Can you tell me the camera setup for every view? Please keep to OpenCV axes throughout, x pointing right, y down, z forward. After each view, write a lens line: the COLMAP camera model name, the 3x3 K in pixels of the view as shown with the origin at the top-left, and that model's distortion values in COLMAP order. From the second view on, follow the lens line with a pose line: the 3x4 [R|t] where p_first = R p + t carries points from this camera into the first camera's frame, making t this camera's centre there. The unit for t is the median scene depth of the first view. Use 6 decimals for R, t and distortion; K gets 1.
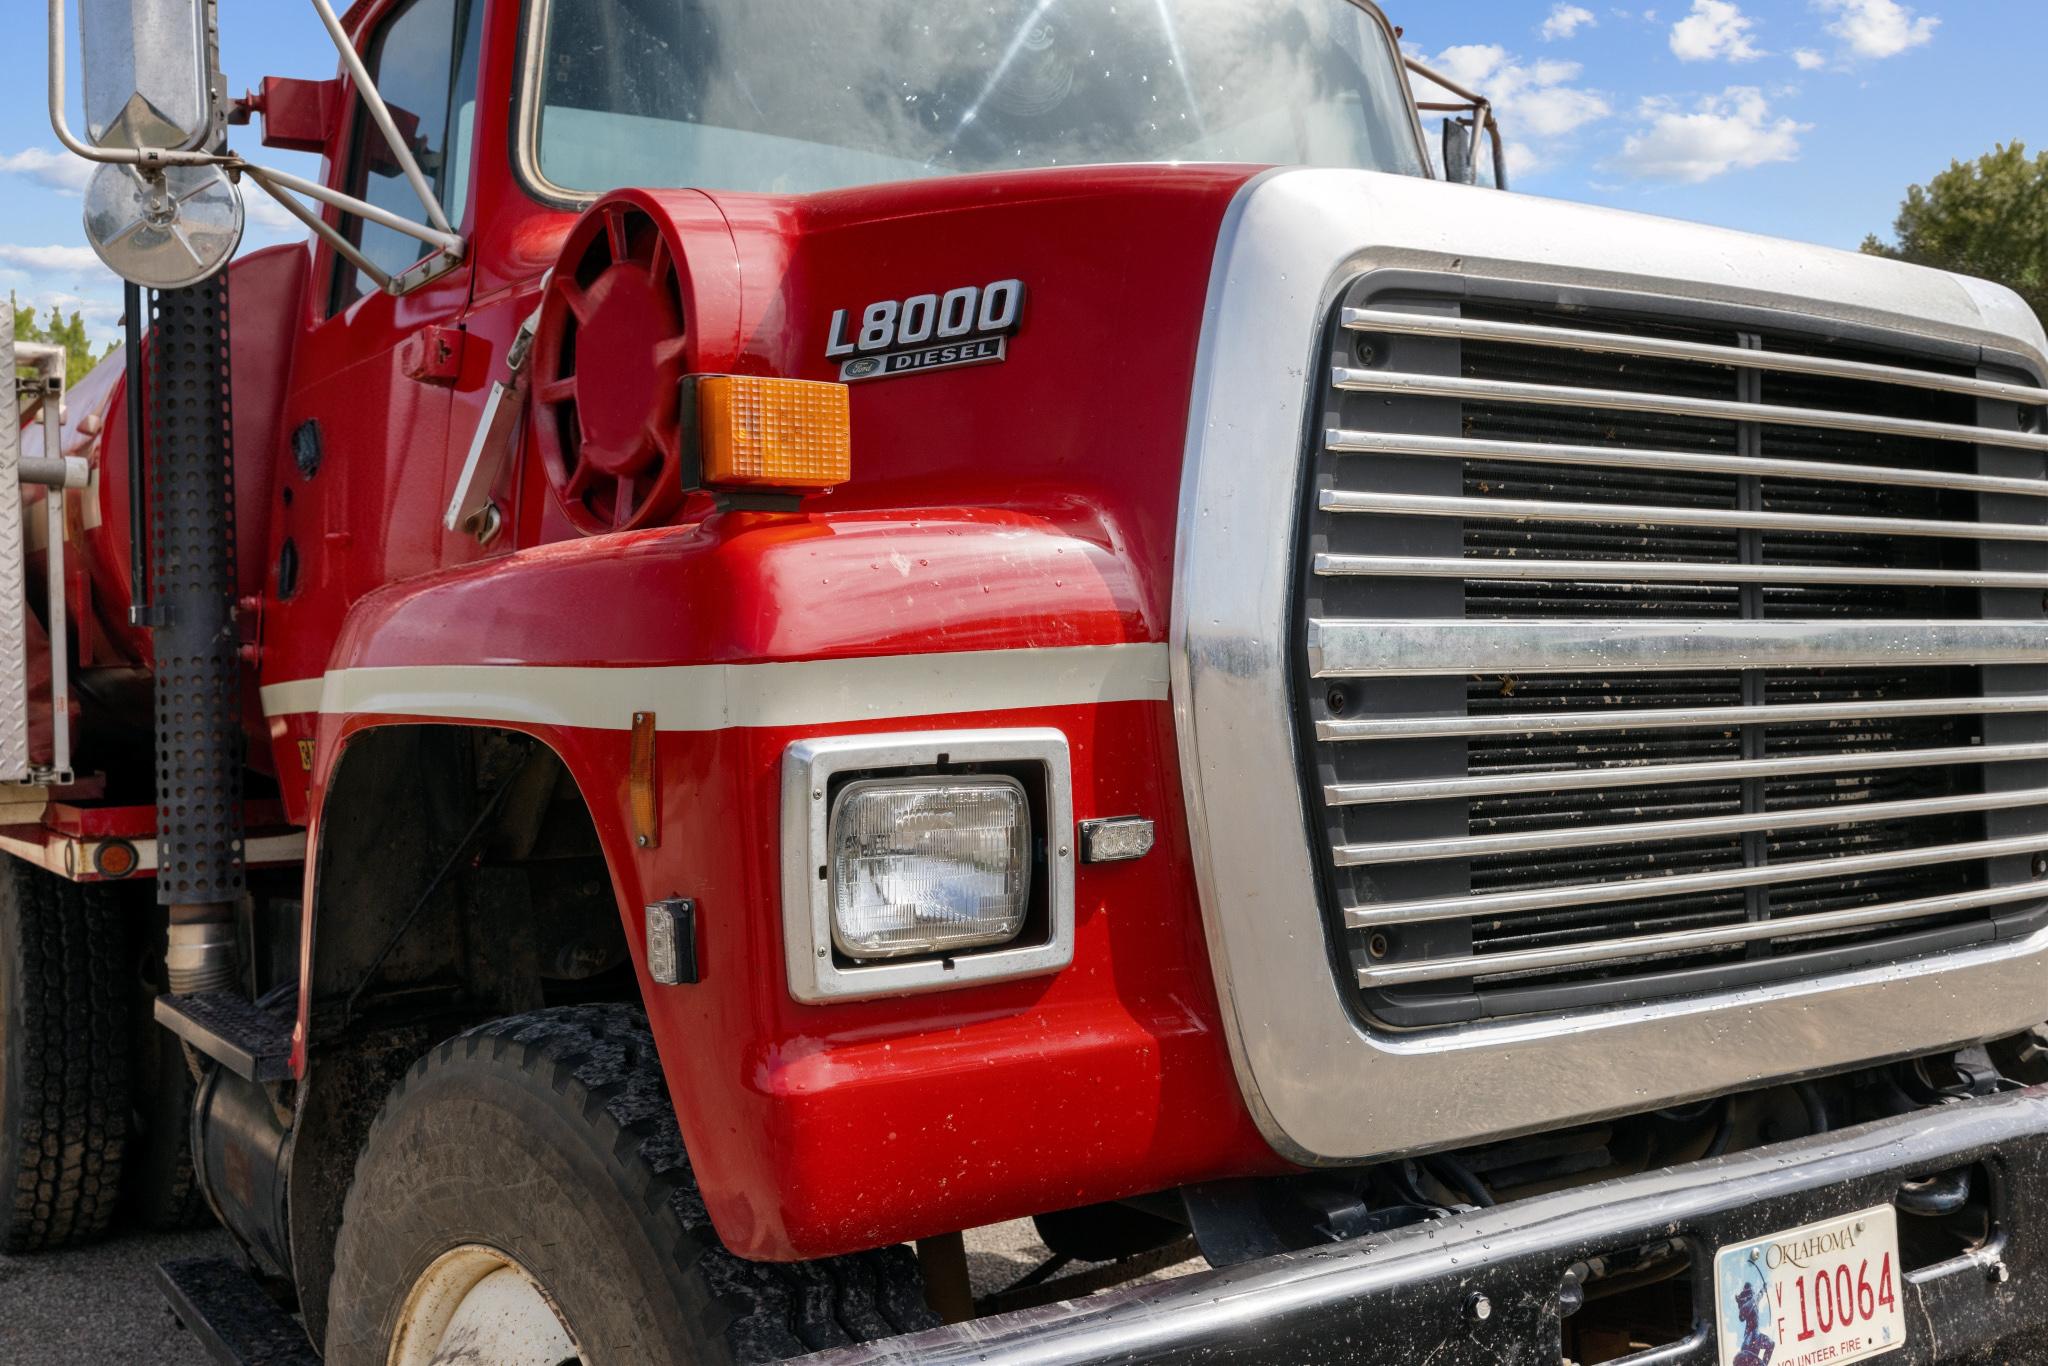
lens RADIAL K [[1966.6, 0, 1024.0], [0, 1966.6, 683.0], [0, 0, 1]] dist [0.004257, 0.016417]
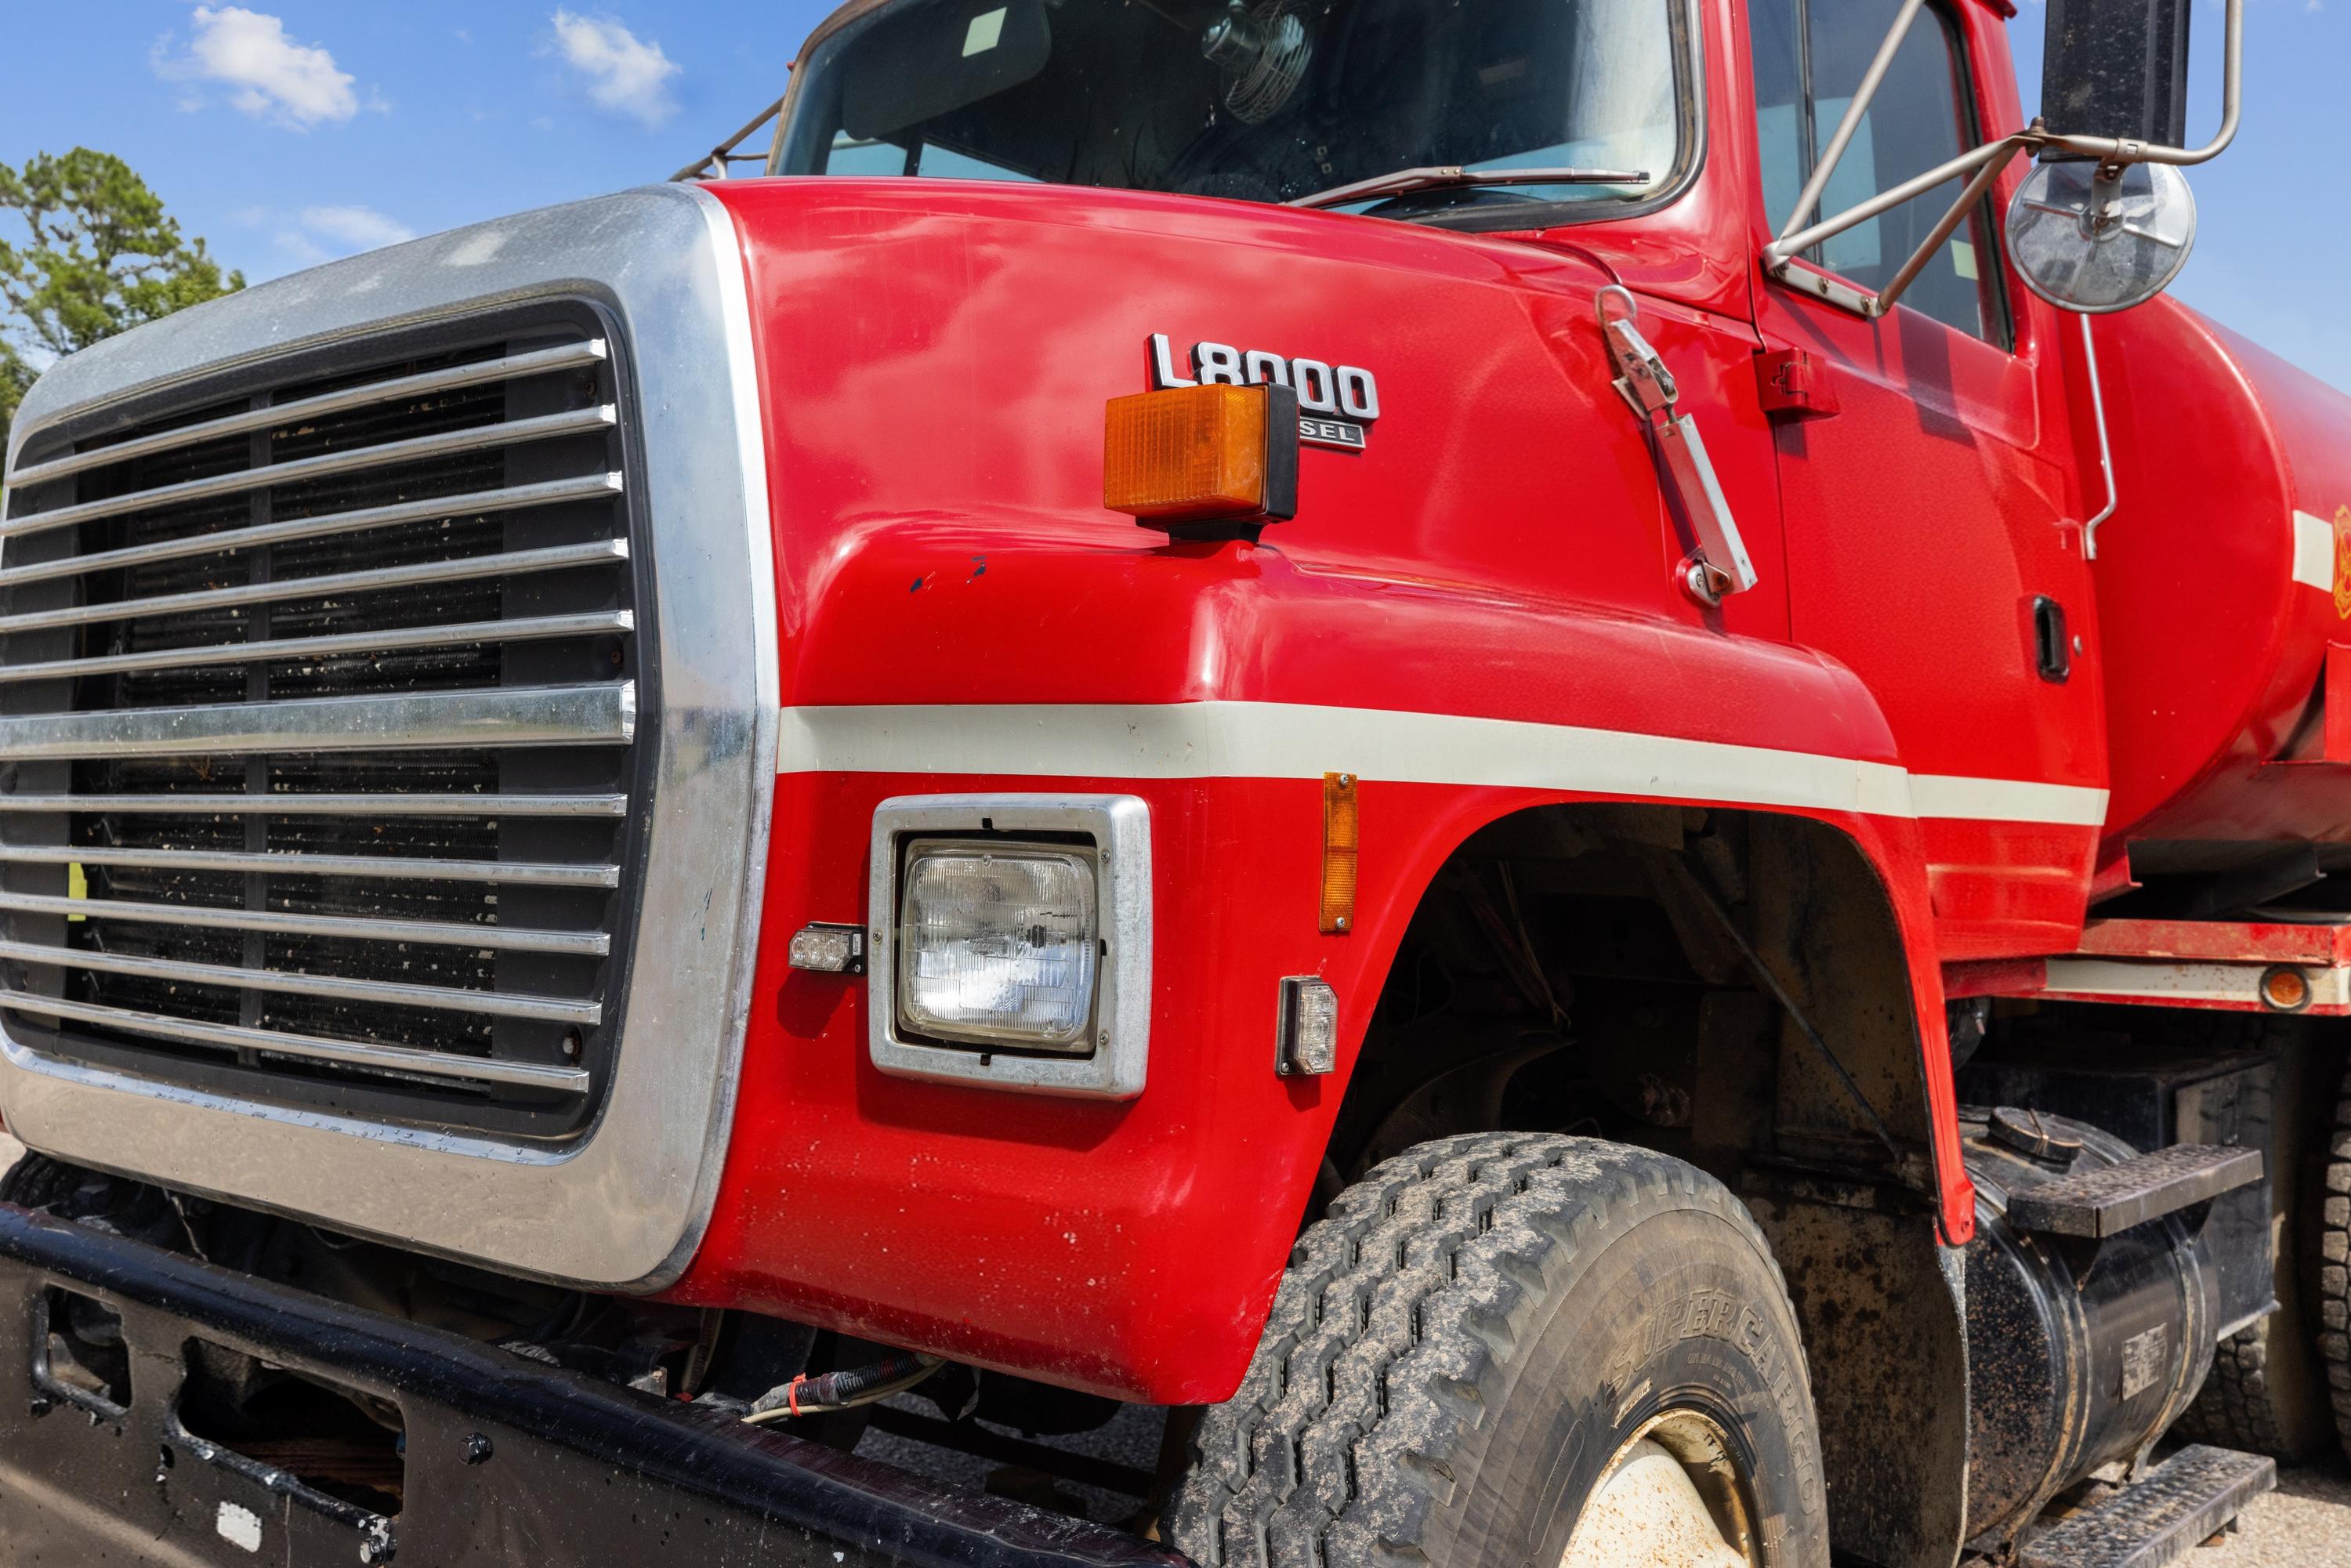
lens RADIAL K [[2102.6, 0, 1175.5], [0, 2102.6, 784.0], [0, 0, 1]] dist [0.142370, 0.002278]
pose [[0.278286, 0.005555, -0.960482, 1.457668], [-0.014121, 0.999899, 0.001692, -0.001565], [0.960395, 0.013092, 0.278336, 1.131552]]
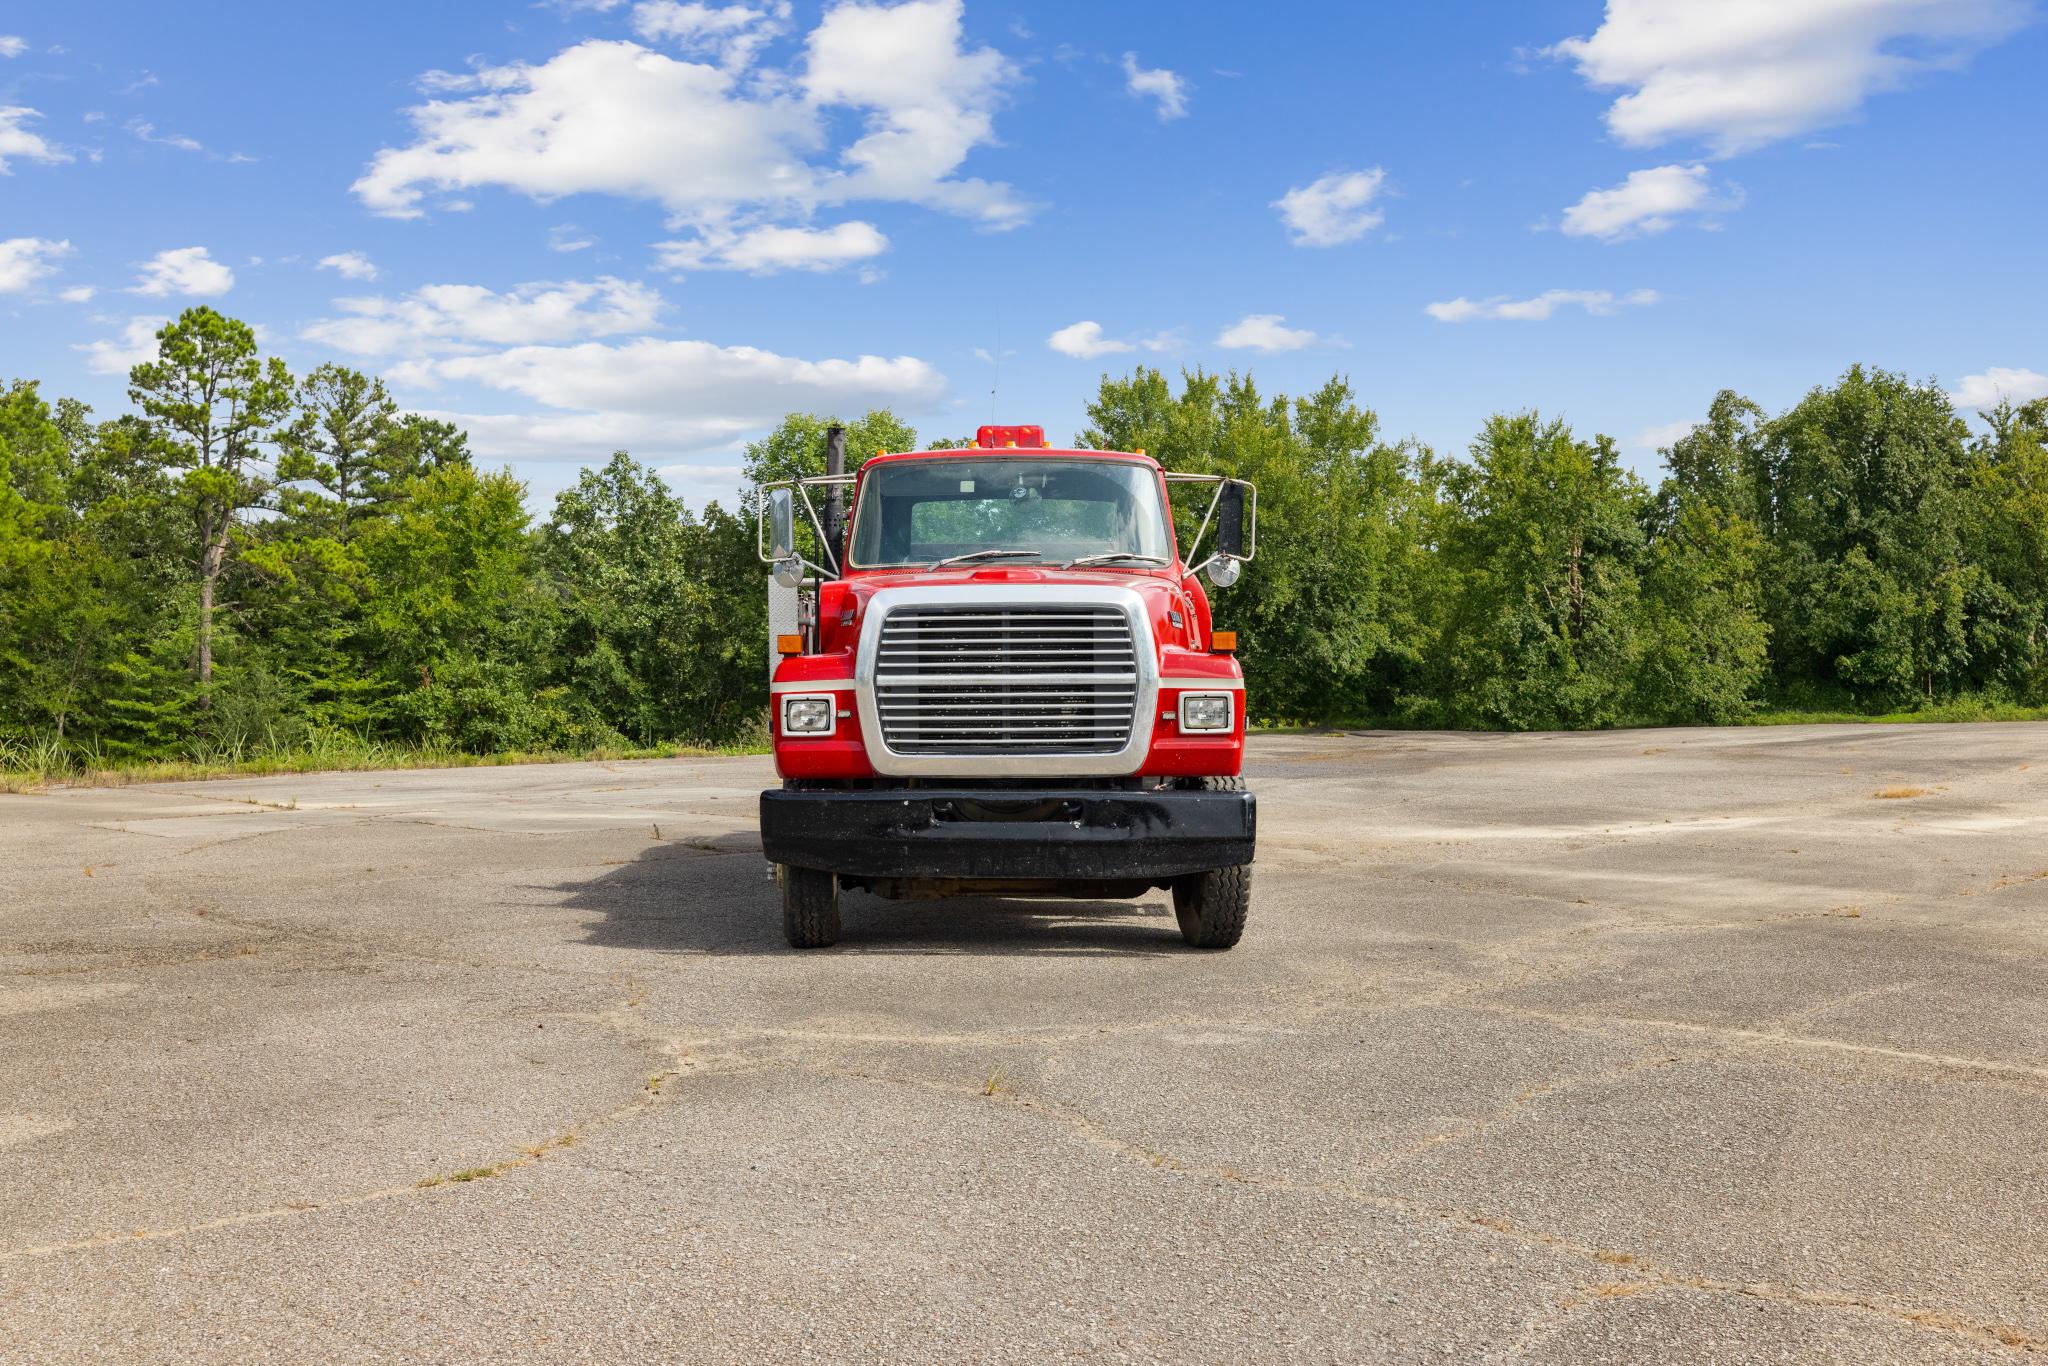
lens RADIAL K [[1966.6, 0, 1024.0], [0, 1966.6, 683.0], [0, 0, 1]] dist [0.004257, 0.016417]
pose [[0.822504, 0.010789, -0.568658, 3.011285], [-0.008772, 0.999942, 0.006284, -0.040584], [0.568692, -0.000180, 0.822550, -2.751949]]
